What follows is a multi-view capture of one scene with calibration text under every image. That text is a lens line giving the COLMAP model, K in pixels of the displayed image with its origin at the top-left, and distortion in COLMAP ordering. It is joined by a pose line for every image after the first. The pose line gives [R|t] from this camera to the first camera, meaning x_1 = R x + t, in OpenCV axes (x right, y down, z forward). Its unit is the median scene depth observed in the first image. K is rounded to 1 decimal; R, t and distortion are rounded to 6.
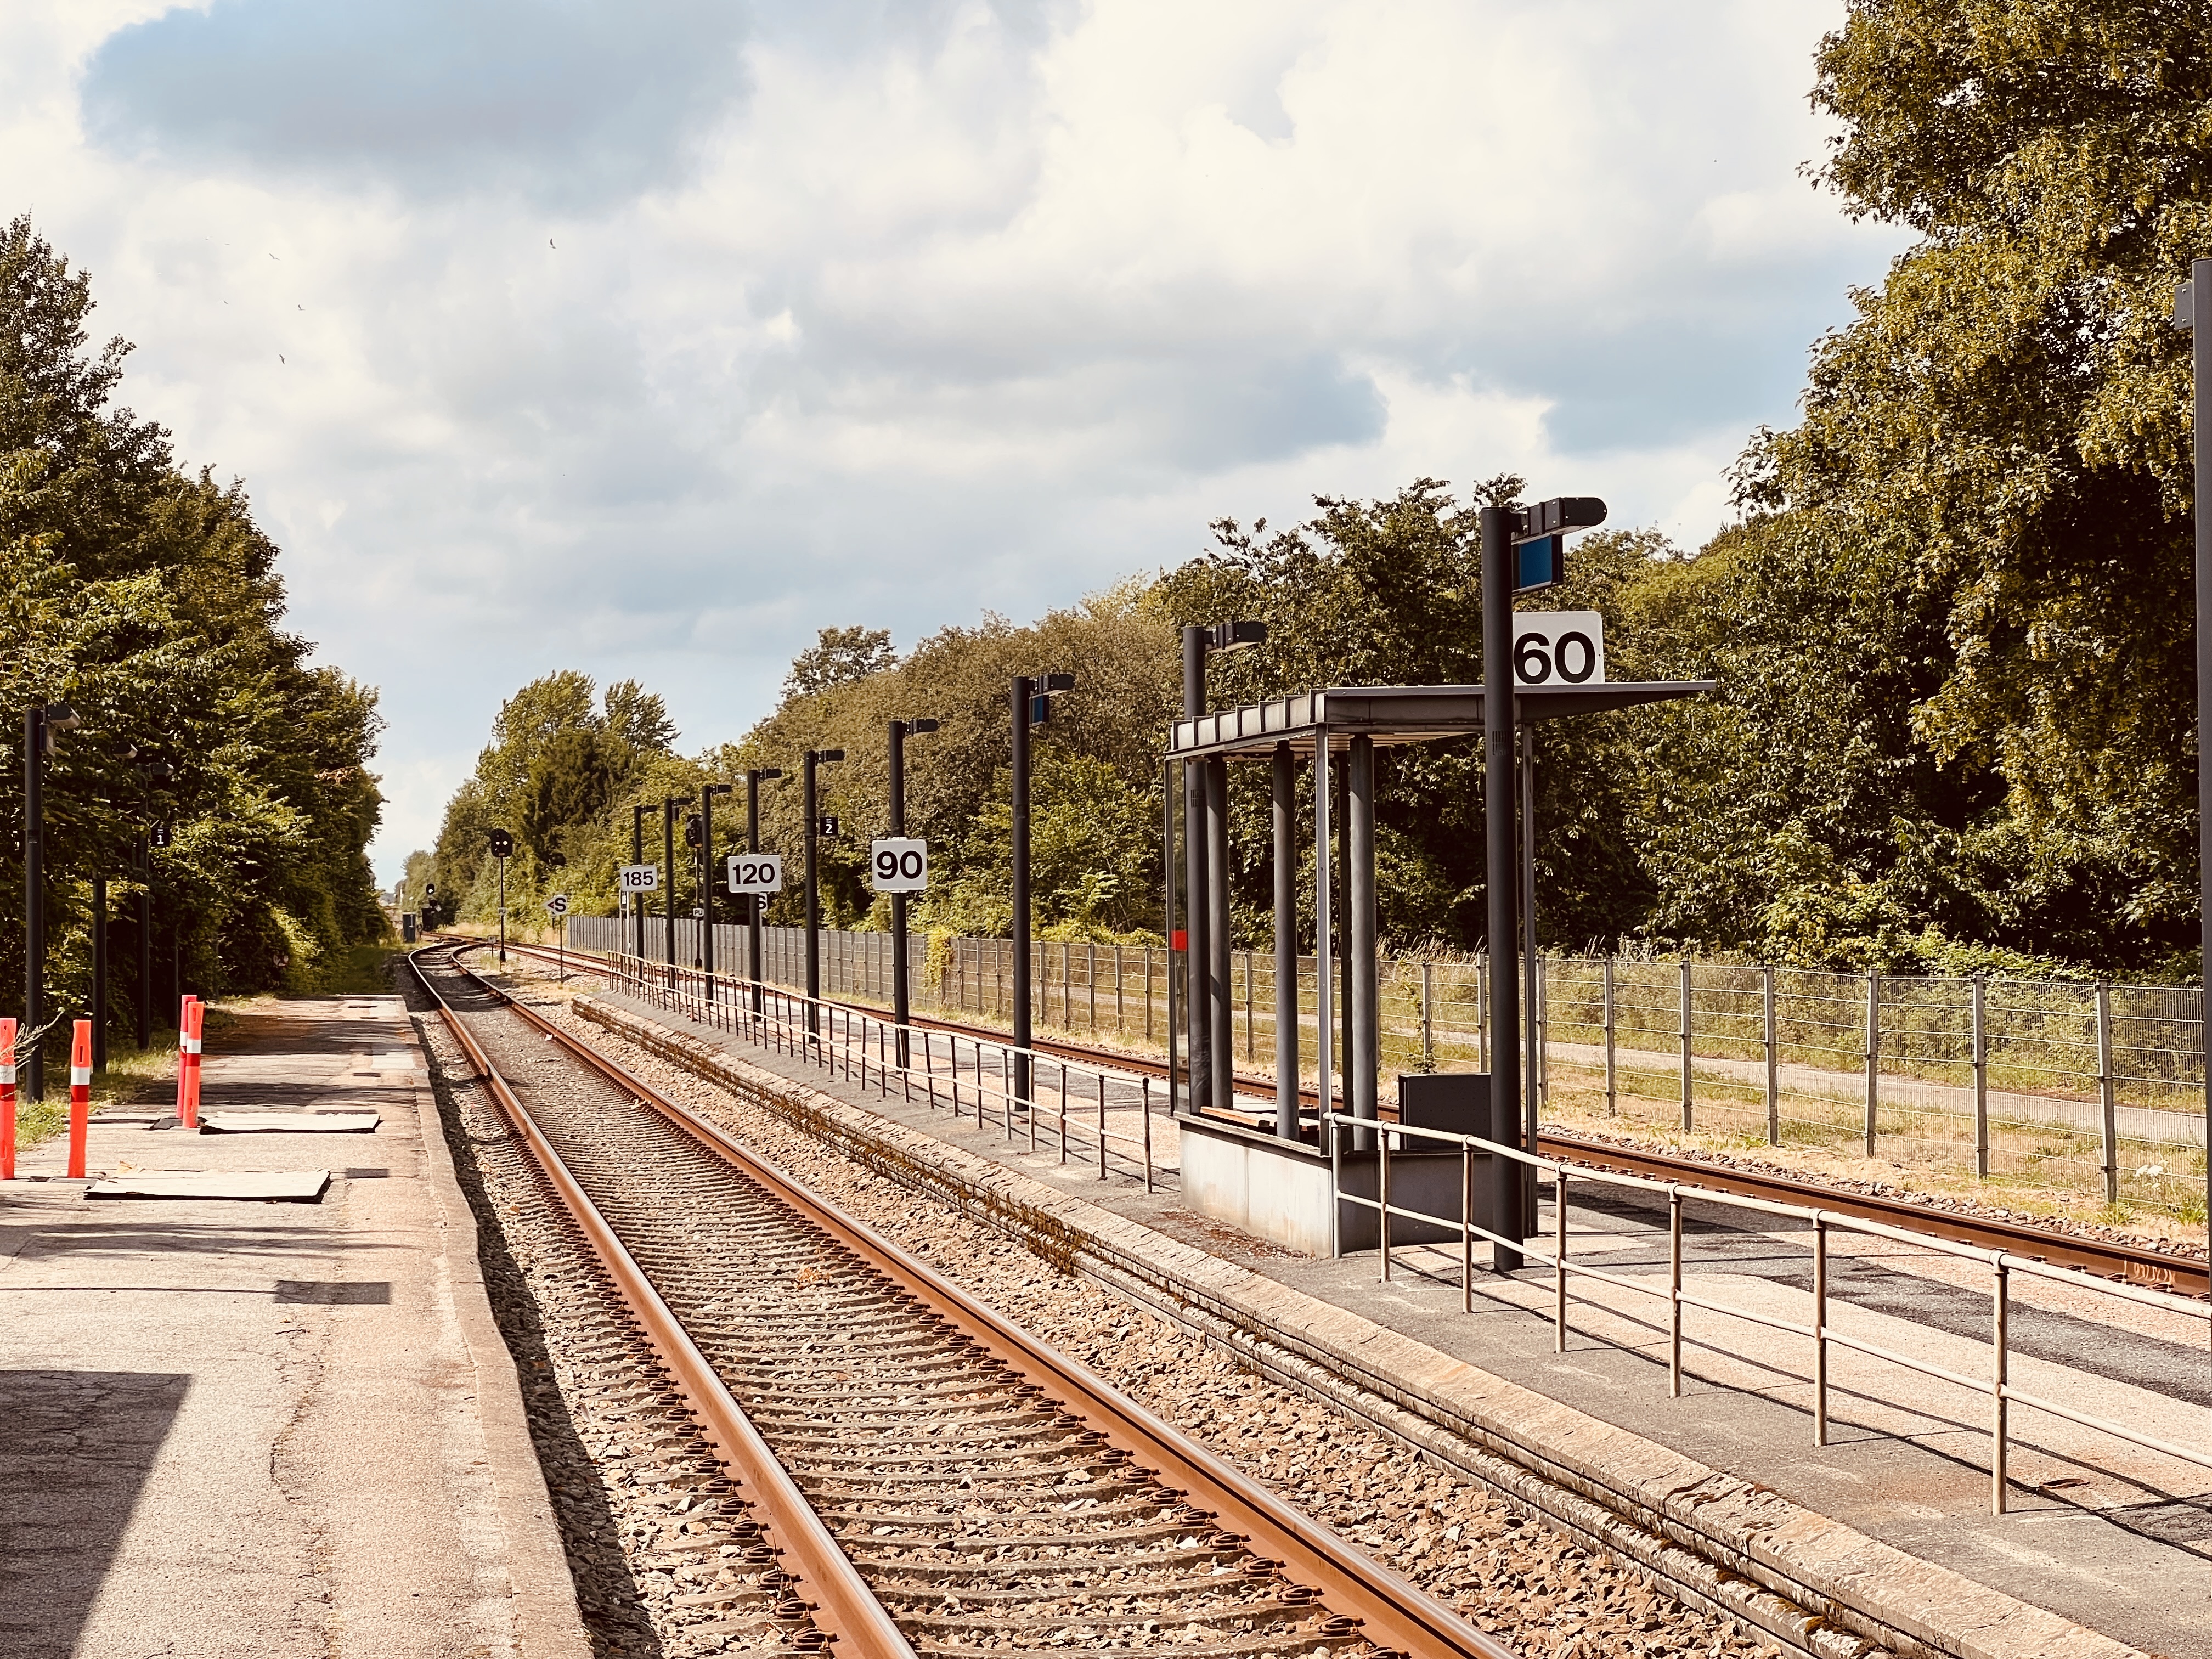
lens RADIAL K [[4917.1, 0, 1106.0], [0, 4917.1, 829.5], [0, 0, 1]] dist [-0.187660, 0.050180]
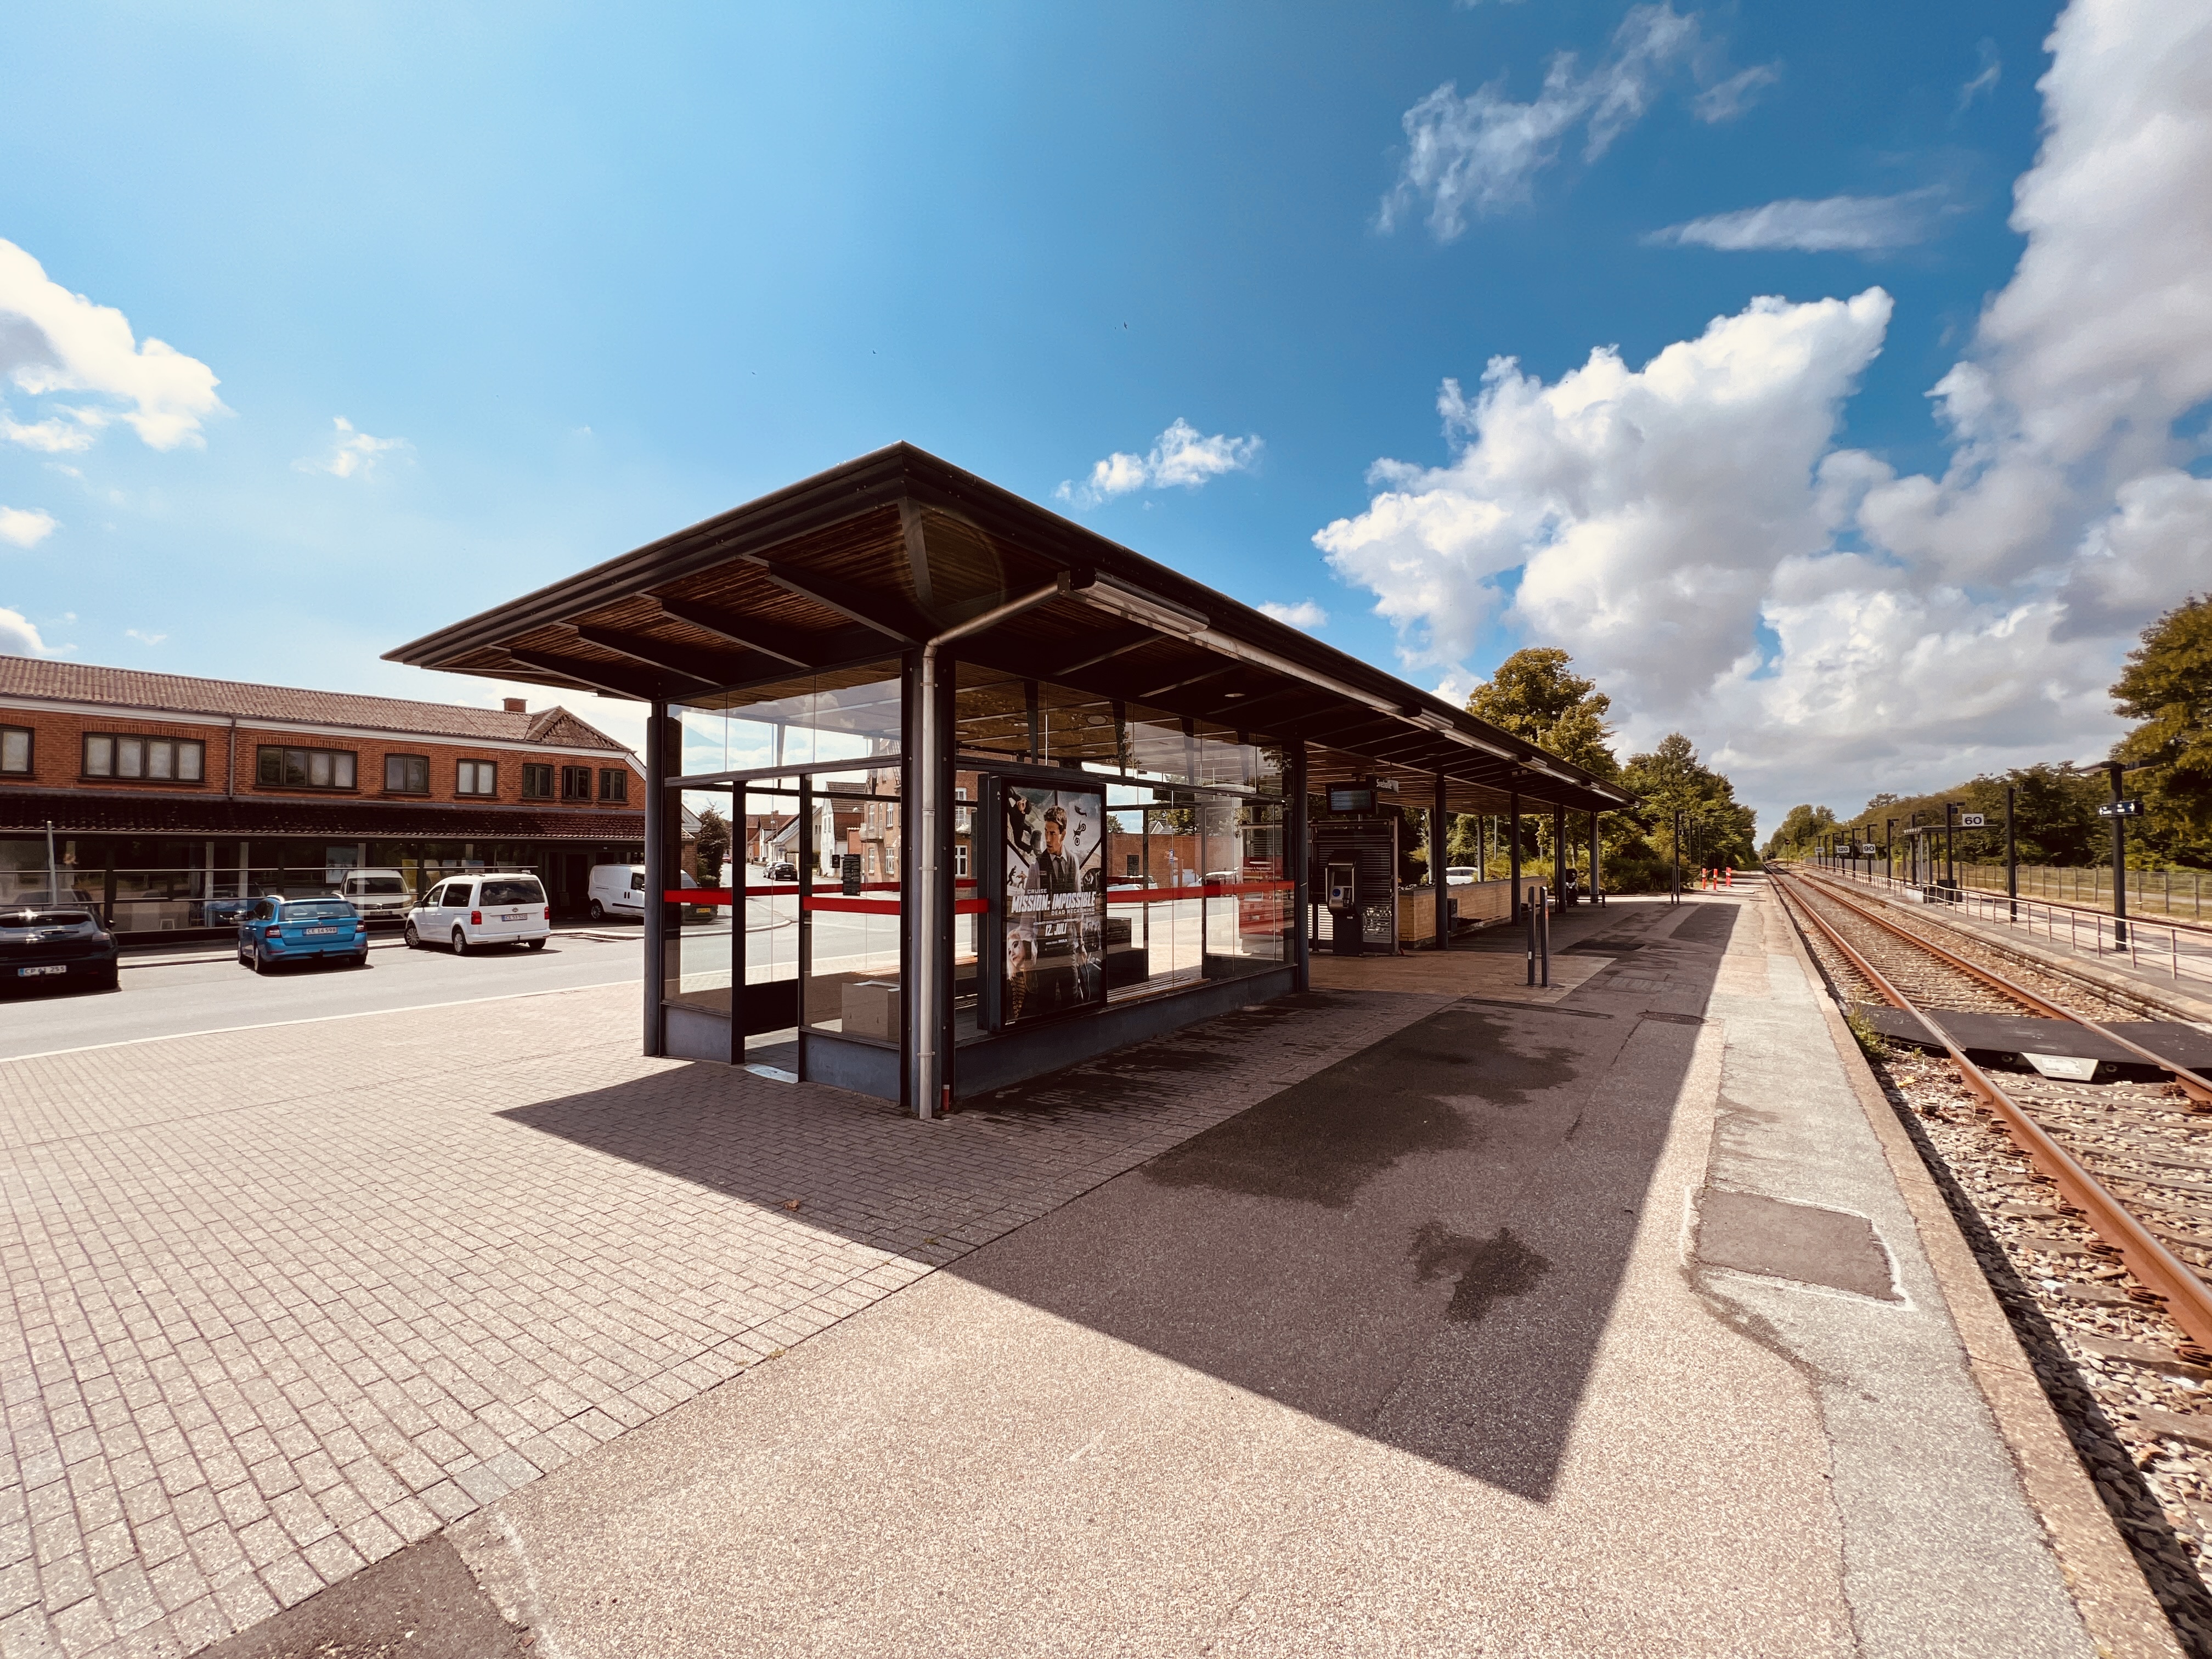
lens RADIAL K [[915.3, 0, 1106.0], [0, 915.3, 829.5], [0, 0, 1]] dist [0.011107, -0.000523]
pose [[0.724154, -0.007898, -0.689593, 0.031571], [0.001818, 0.999953, -0.009543, -0.003698], [0.689636, 0.005657, 0.724134, -0.237785]]
